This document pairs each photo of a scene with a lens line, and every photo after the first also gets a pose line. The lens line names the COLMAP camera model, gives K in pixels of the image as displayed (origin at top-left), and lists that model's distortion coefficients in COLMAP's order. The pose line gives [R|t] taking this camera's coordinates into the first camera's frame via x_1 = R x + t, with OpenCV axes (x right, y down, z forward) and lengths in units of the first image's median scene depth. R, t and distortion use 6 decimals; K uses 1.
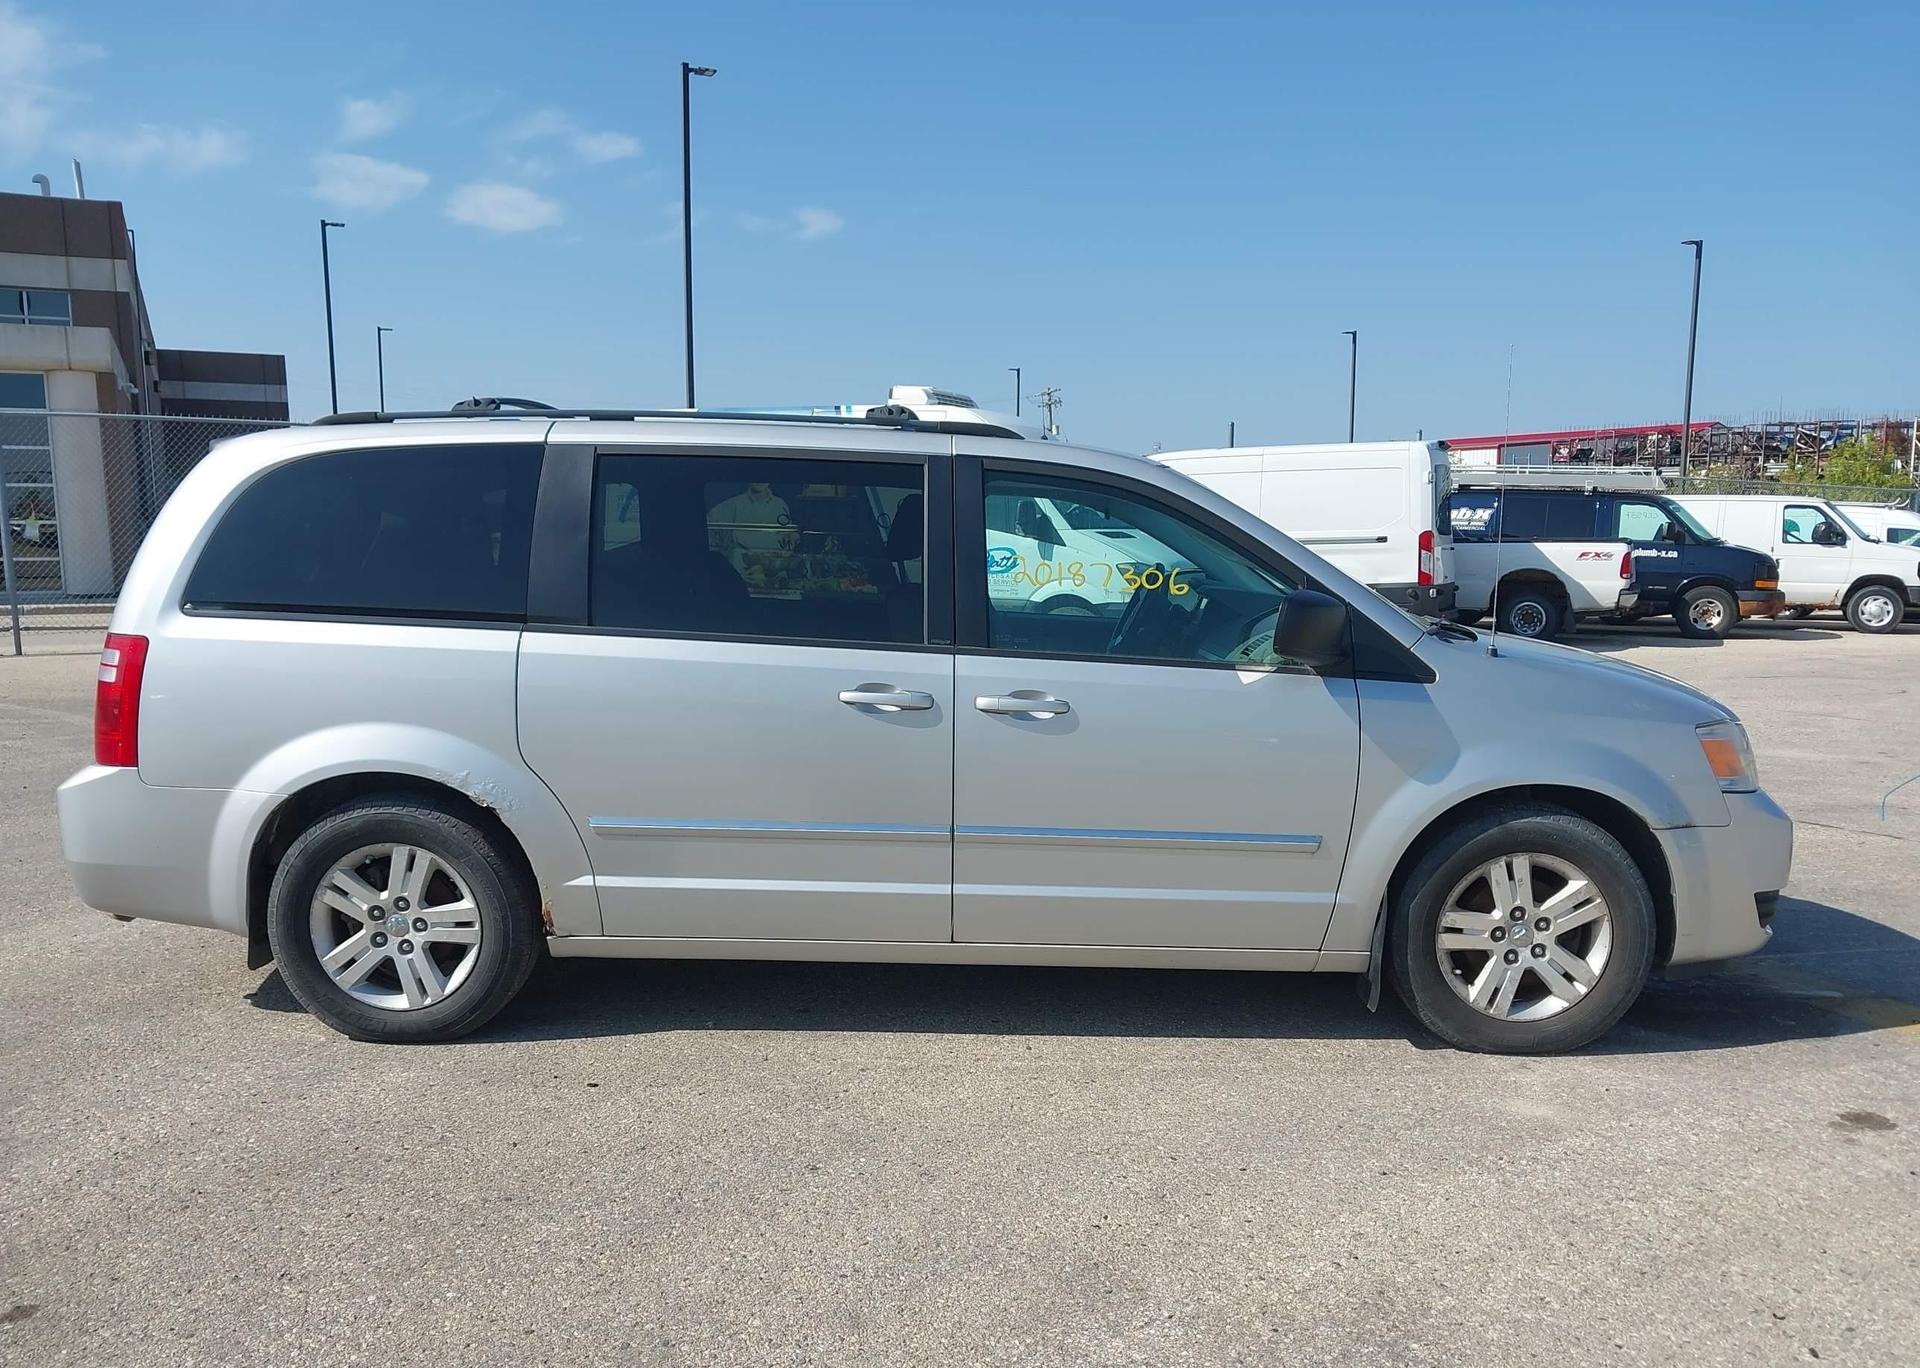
lens RADIAL K [[1492.0, 0, 959.4], [0, 1492.0, 723.7], [0, 0, 1]] dist [0.000803, 0.000024]
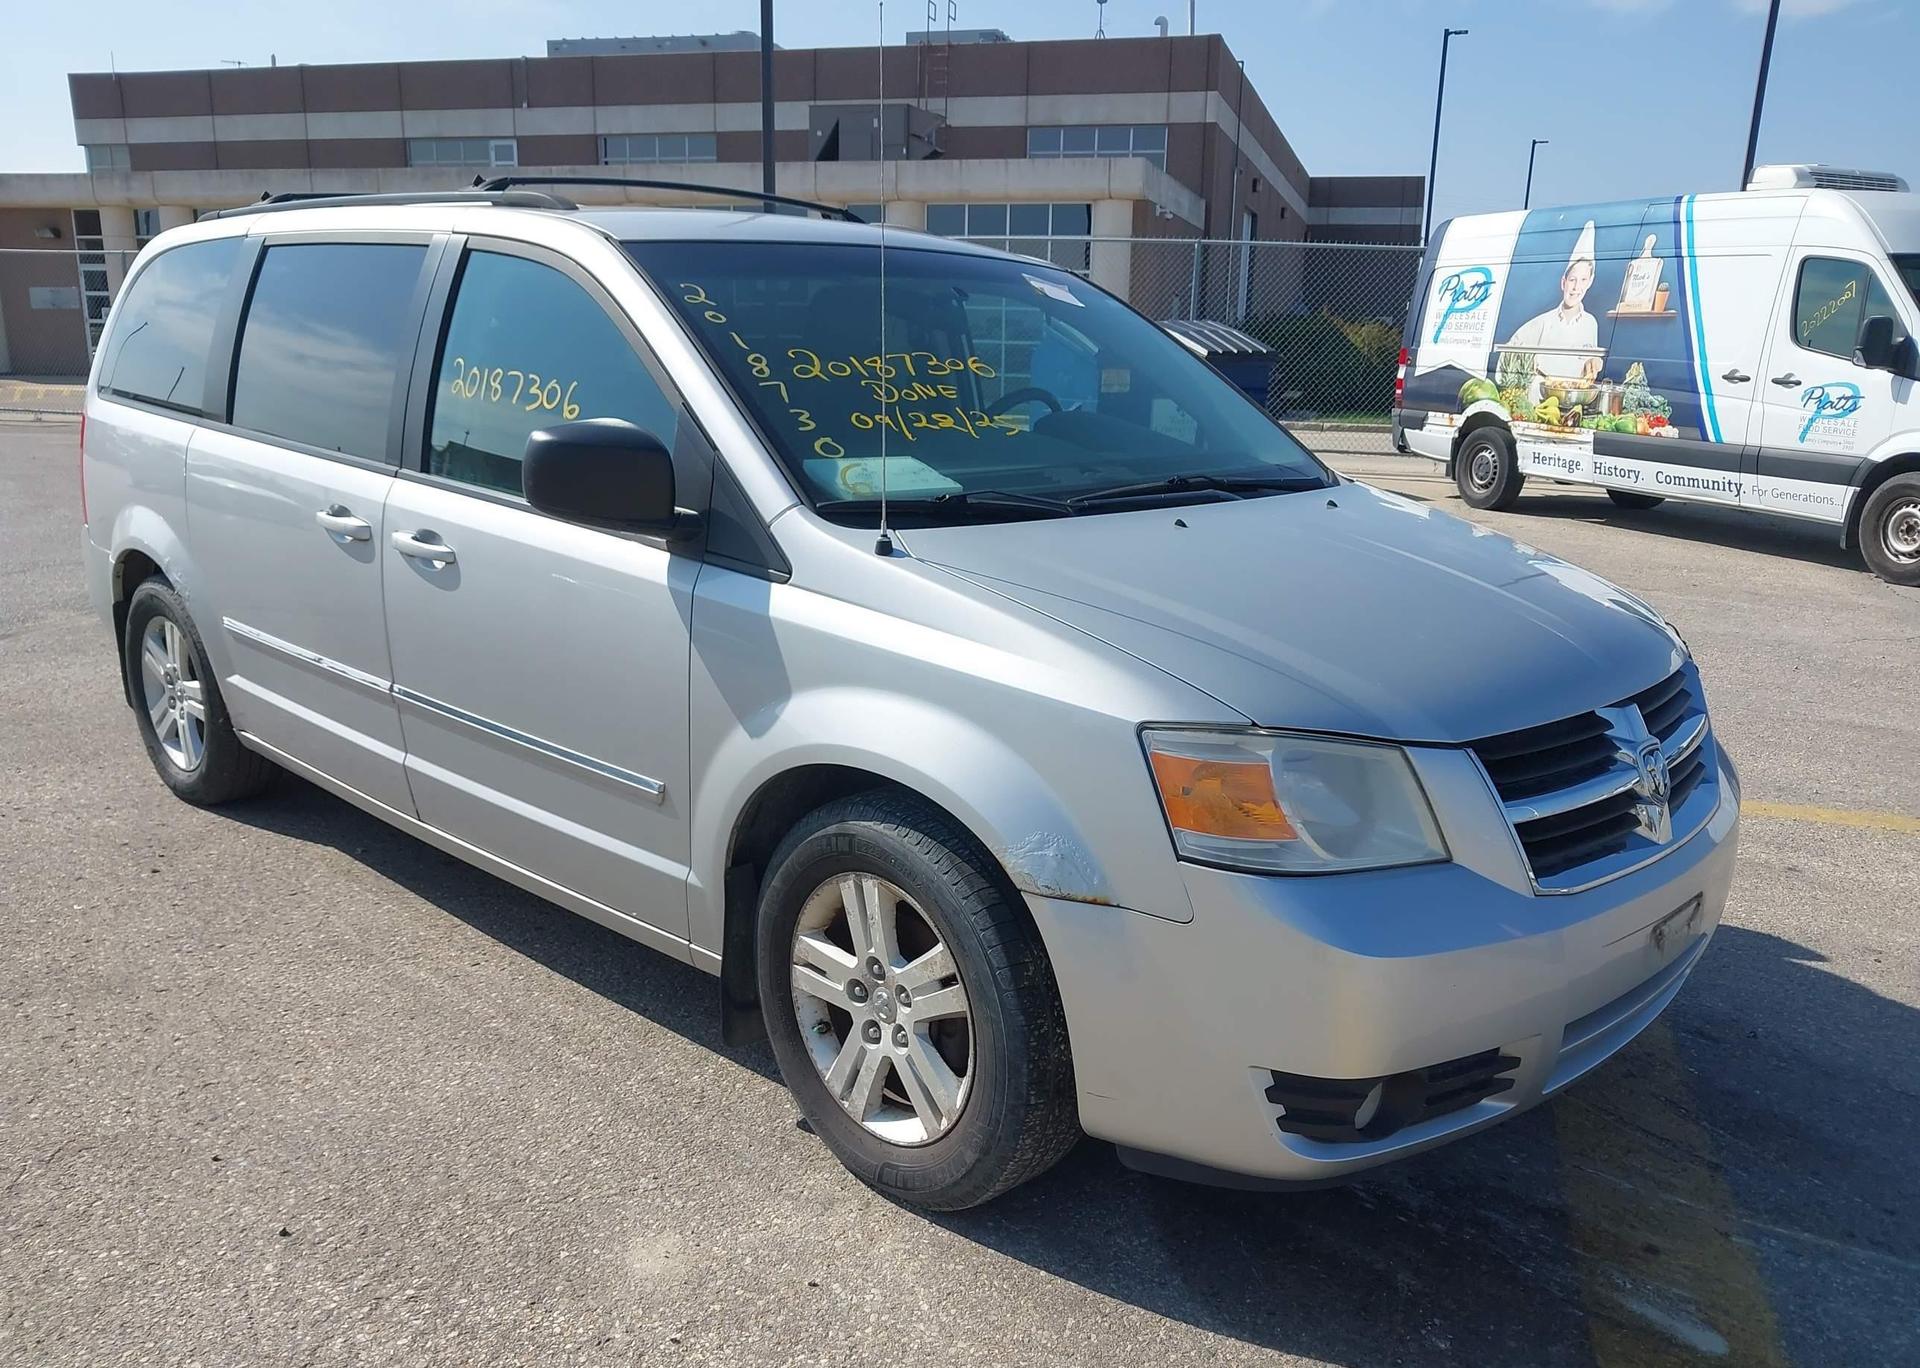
lens RADIAL K [[1492.0, 0, 959.4], [0, 1492.0, 723.7], [0, 0, 1]] dist [0.000803, 0.000024]
pose [[0.746036, 0.178288, -0.641594, 0.775573], [-0.104926, 0.982929, 0.151132, -0.069249], [0.657587, -0.045430, 0.752008, 0.560774]]
